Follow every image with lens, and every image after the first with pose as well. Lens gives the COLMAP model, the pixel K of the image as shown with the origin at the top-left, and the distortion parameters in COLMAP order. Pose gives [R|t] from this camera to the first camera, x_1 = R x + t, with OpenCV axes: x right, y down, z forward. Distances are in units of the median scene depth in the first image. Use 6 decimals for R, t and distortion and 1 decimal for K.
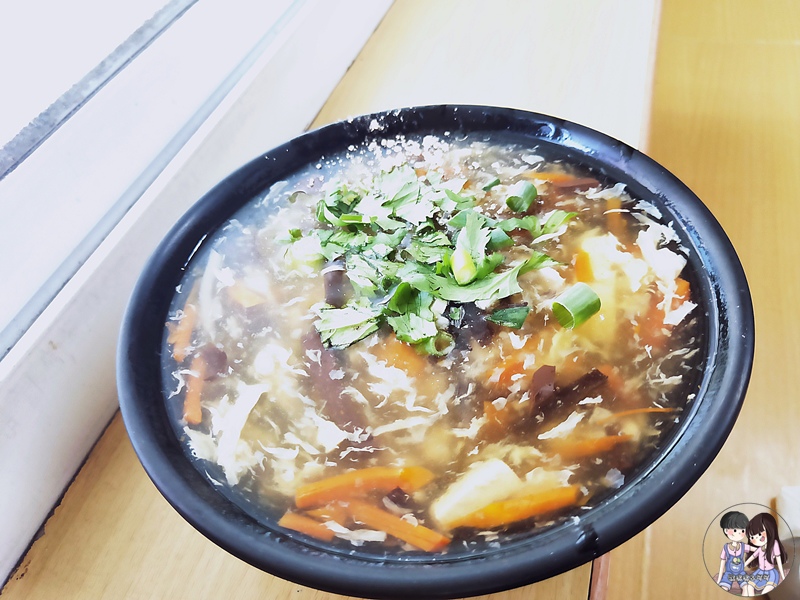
lens RADIAL K [[582.4, 0, 400.0], [0, 582.4, 300.0], [0, 0, 1]] dist [-0.004149, -0.000635]
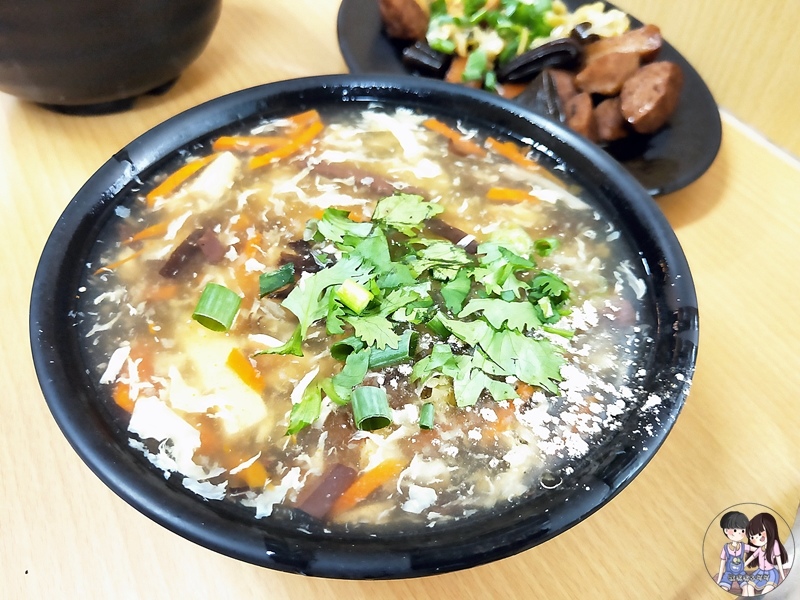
lens RADIAL K [[582.4, 0, 400.0], [0, 582.4, 300.0], [0, 0, 1]] dist [-0.004149, -0.000635]
pose [[-0.698281, 0.610654, -0.373503, 0.393725], [-0.543947, -0.113473, 0.831412, -0.828381], [0.465322, 0.783725, 0.411400, 0.663909]]
